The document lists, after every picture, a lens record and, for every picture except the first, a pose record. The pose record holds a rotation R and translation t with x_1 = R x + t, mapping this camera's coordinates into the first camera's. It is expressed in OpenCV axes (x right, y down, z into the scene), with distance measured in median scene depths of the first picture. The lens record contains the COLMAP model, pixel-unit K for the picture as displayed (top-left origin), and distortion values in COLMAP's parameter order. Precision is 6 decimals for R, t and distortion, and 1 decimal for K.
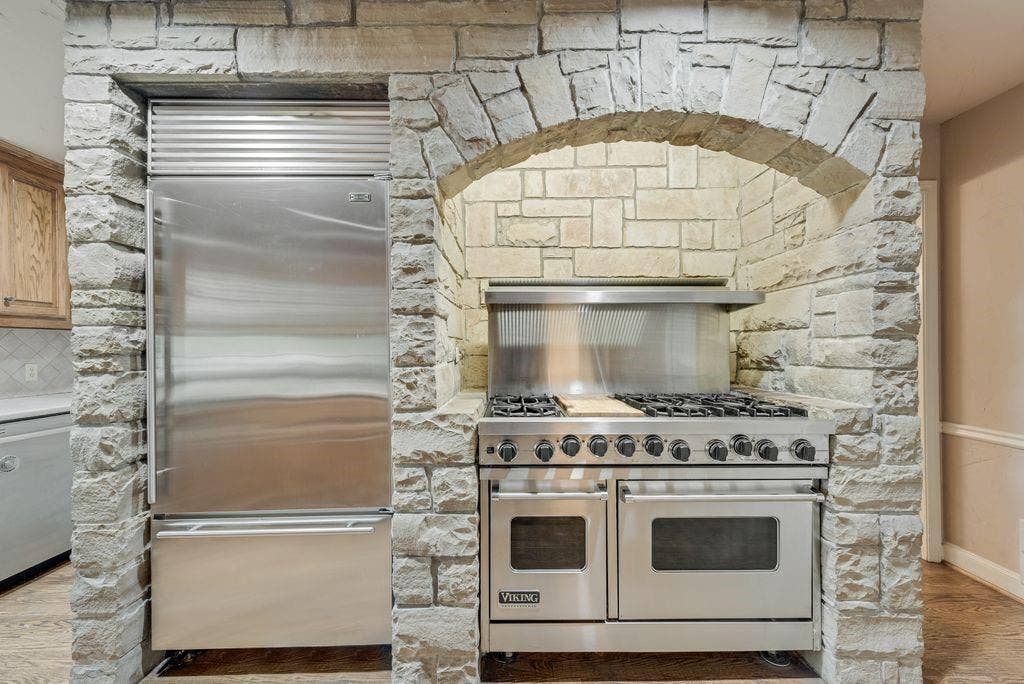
lens RADIAL K [[402.2, 0, 513.1], [0, 402.2, 346.4], [0, 0, 1]] dist [0.007076, -0.000119]
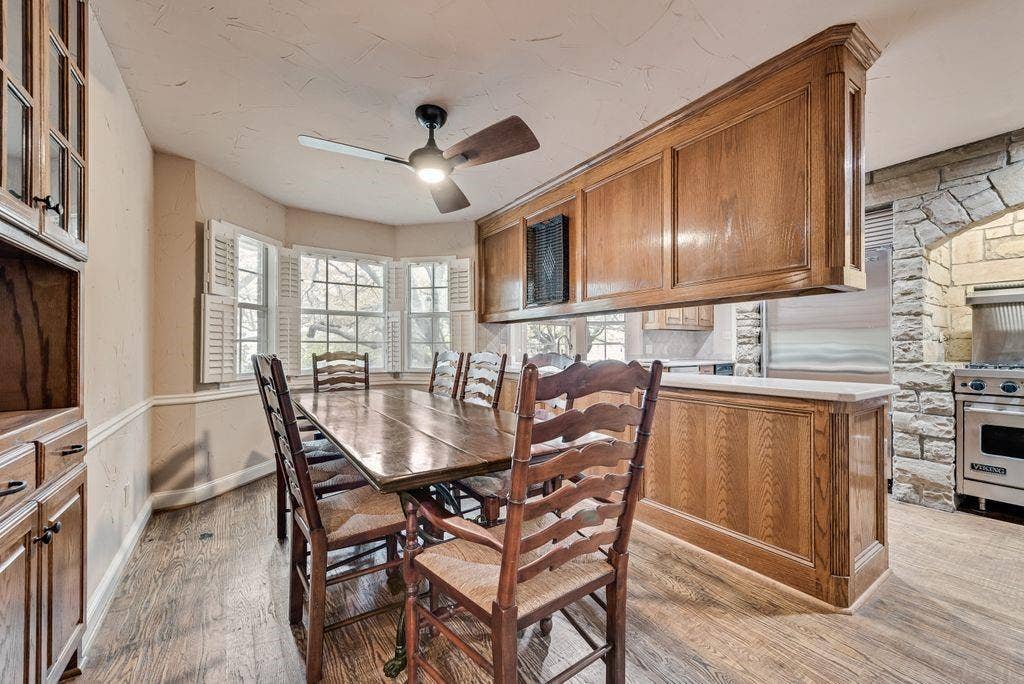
lens RADIAL K [[402.2, 0, 513.1], [0, 402.2, 346.4], [0, 0, 1]] dist [0.007076, -0.000119]
pose [[0.562401, 0.005868, -0.826844, 0.325747], [-0.004933, 0.999981, 0.003741, 0.081760], [0.826850, 0.001975, 0.562419, -1.813385]]
